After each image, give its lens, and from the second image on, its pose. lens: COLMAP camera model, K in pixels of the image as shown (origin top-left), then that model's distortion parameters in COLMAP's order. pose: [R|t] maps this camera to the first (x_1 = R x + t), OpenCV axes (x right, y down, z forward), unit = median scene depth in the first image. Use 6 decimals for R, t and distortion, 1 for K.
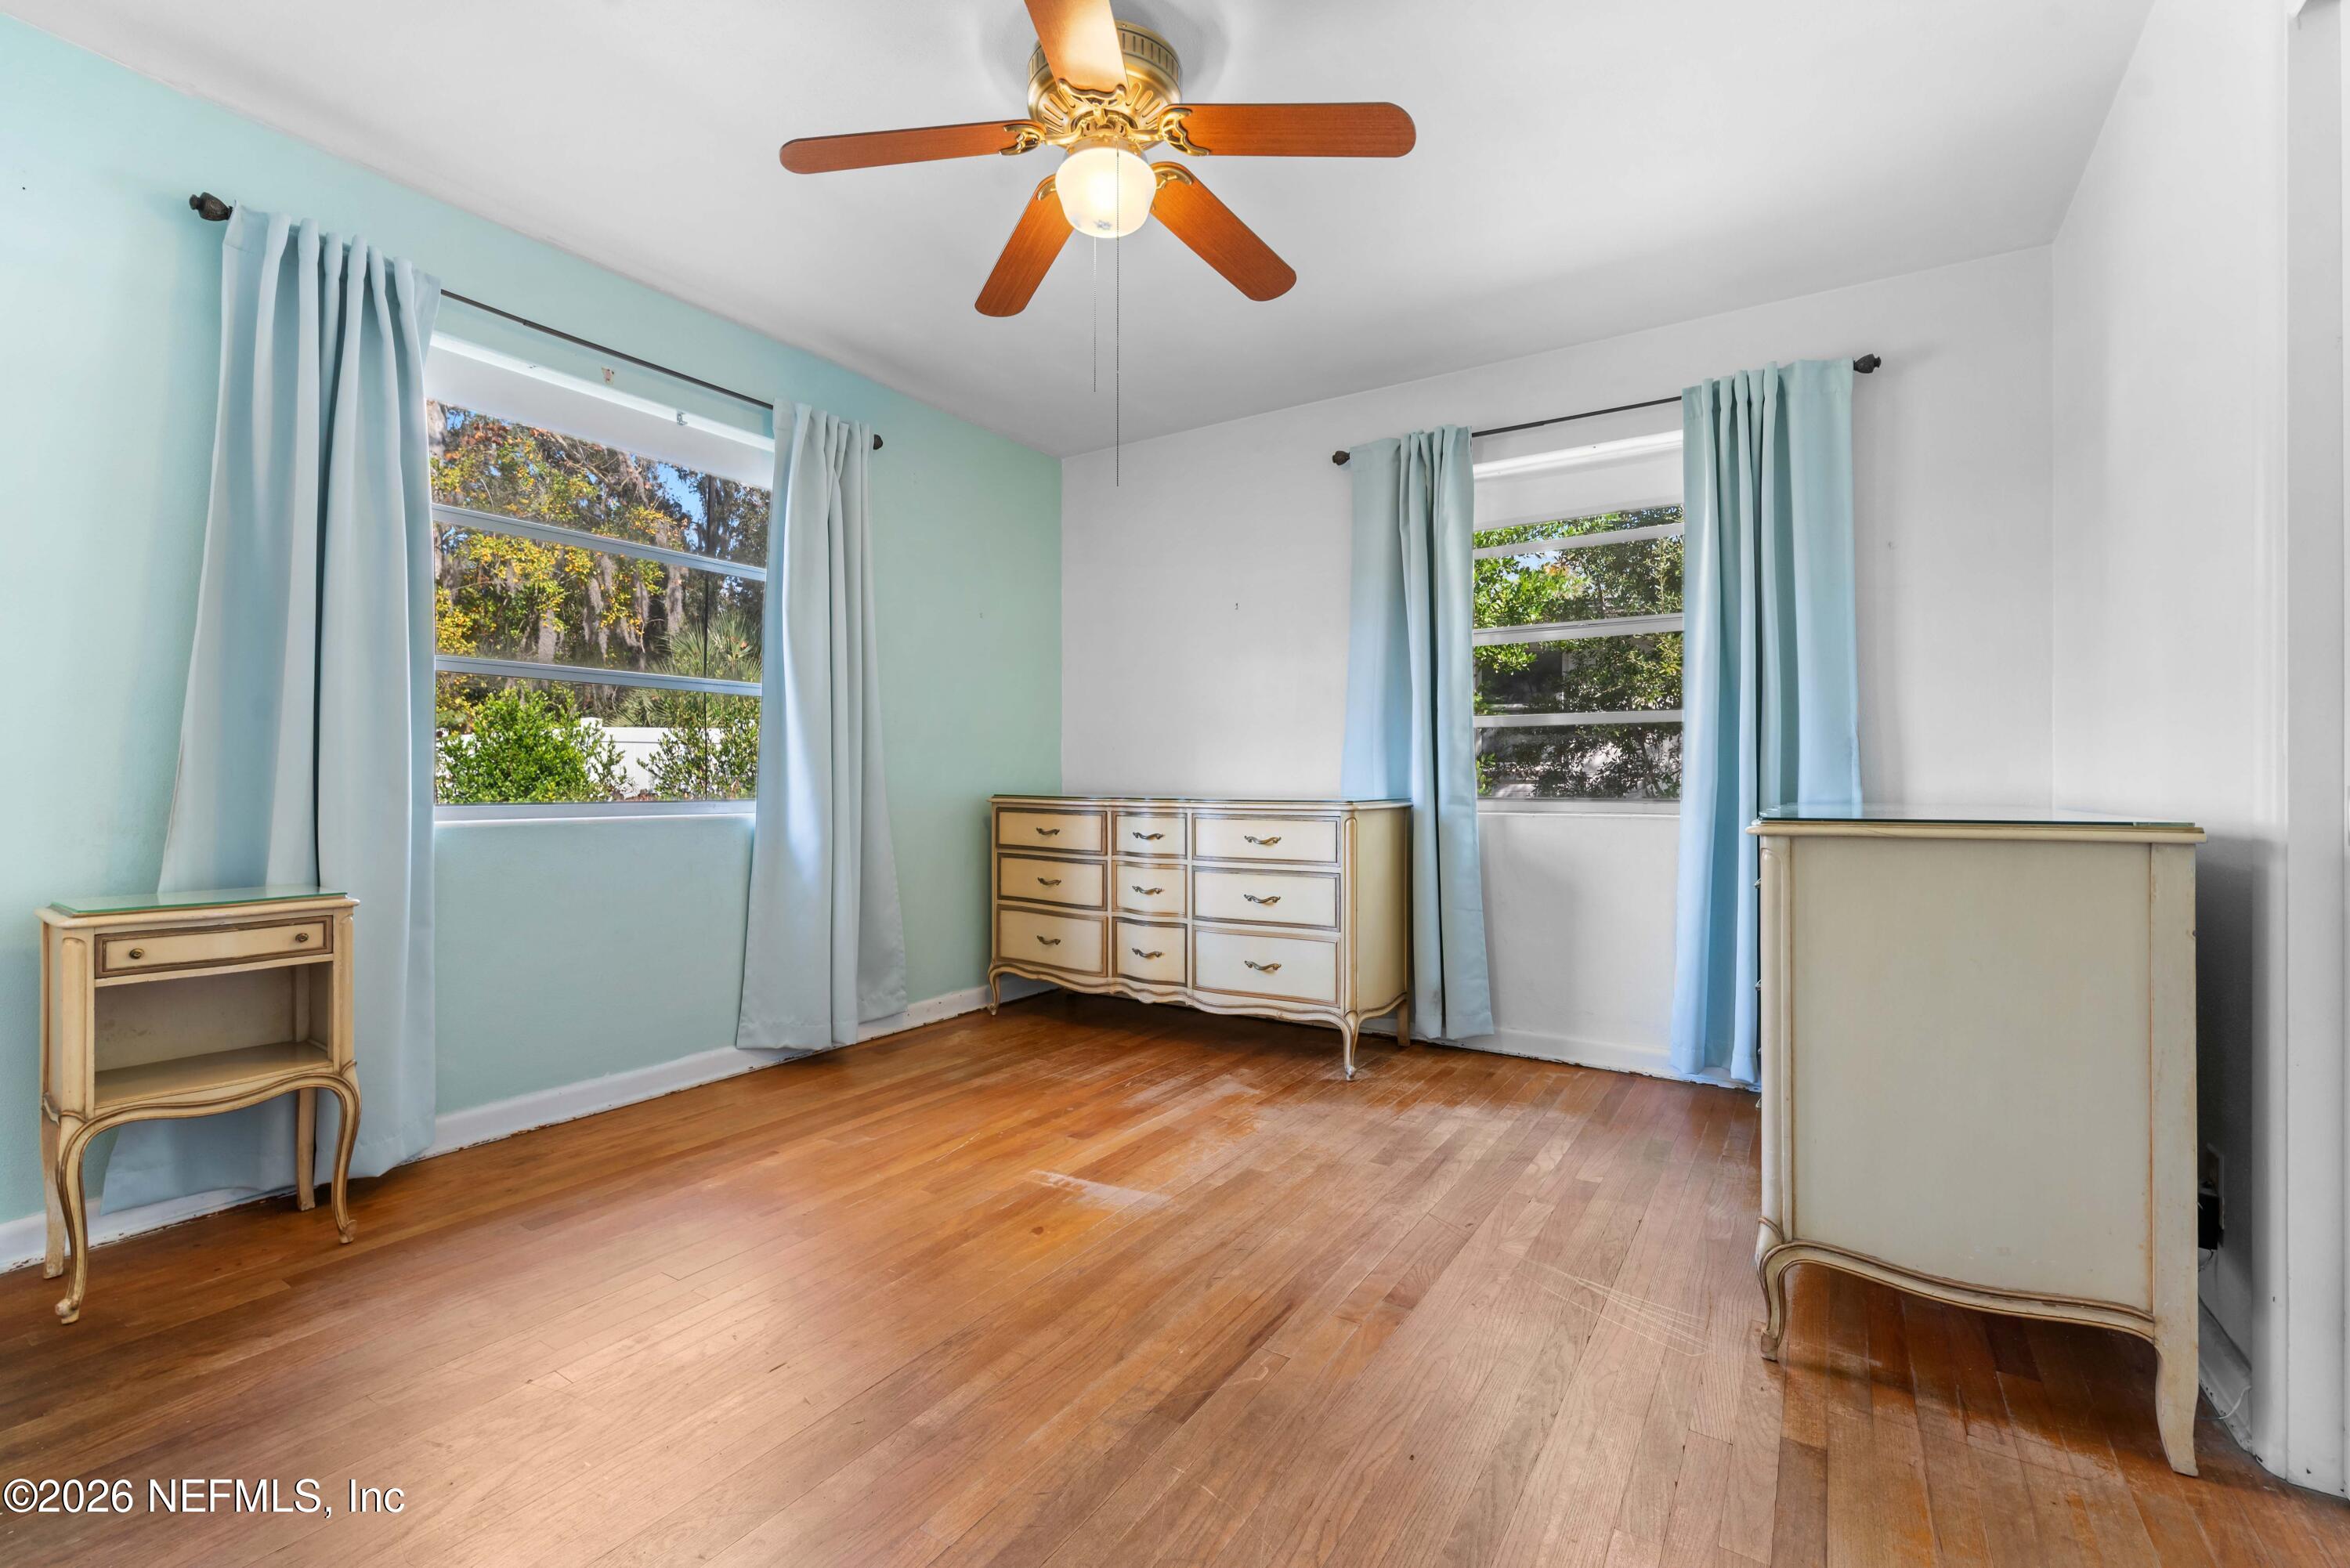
lens RADIAL K [[1006.8, 0, 1175.0], [0, 1006.8, 784.0], [0, 0, 1]] dist [0.000093, 0.000037]
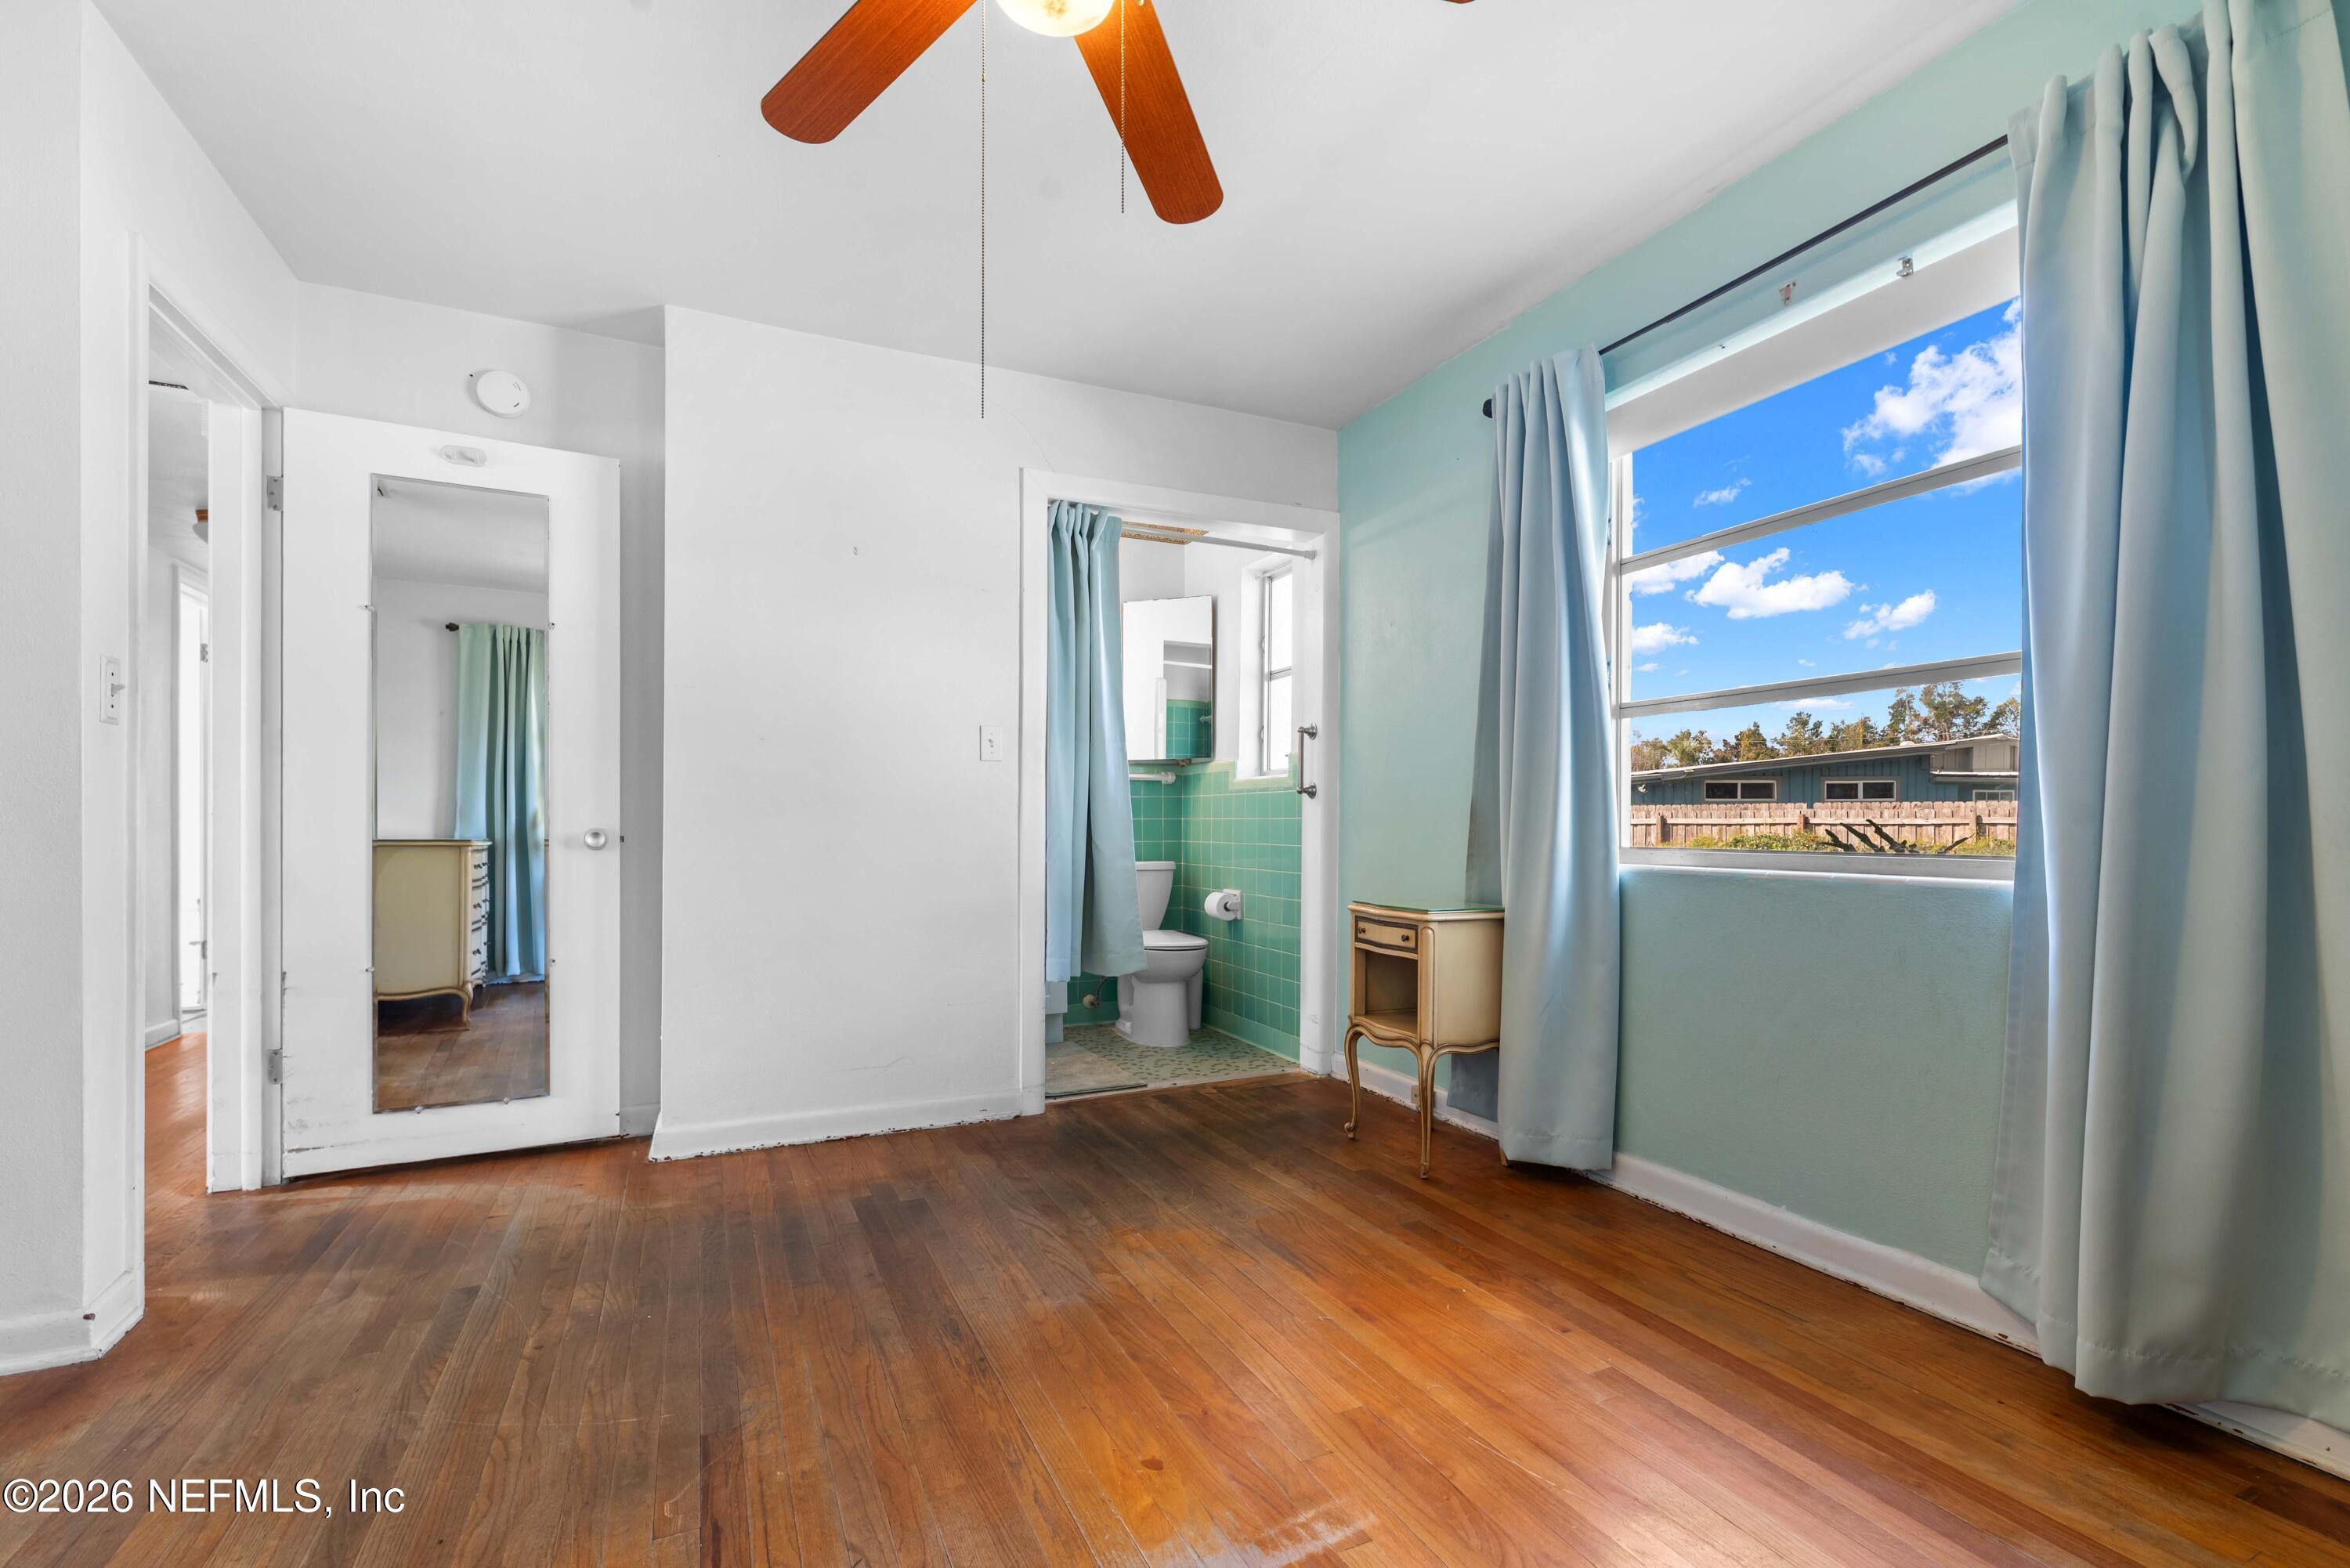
lens RADIAL K [[1017.3, 0, 1178.7], [0, 1017.3, 826.8], [0, 0, 1]] dist [0.000596, 0.000033]
pose [[-0.513723, 0.001058, -0.857956, 0.374523], [-0.004364, 0.999983, 0.003846, -0.002508], [0.857945, 0.005720, -0.513709, 1.116341]]
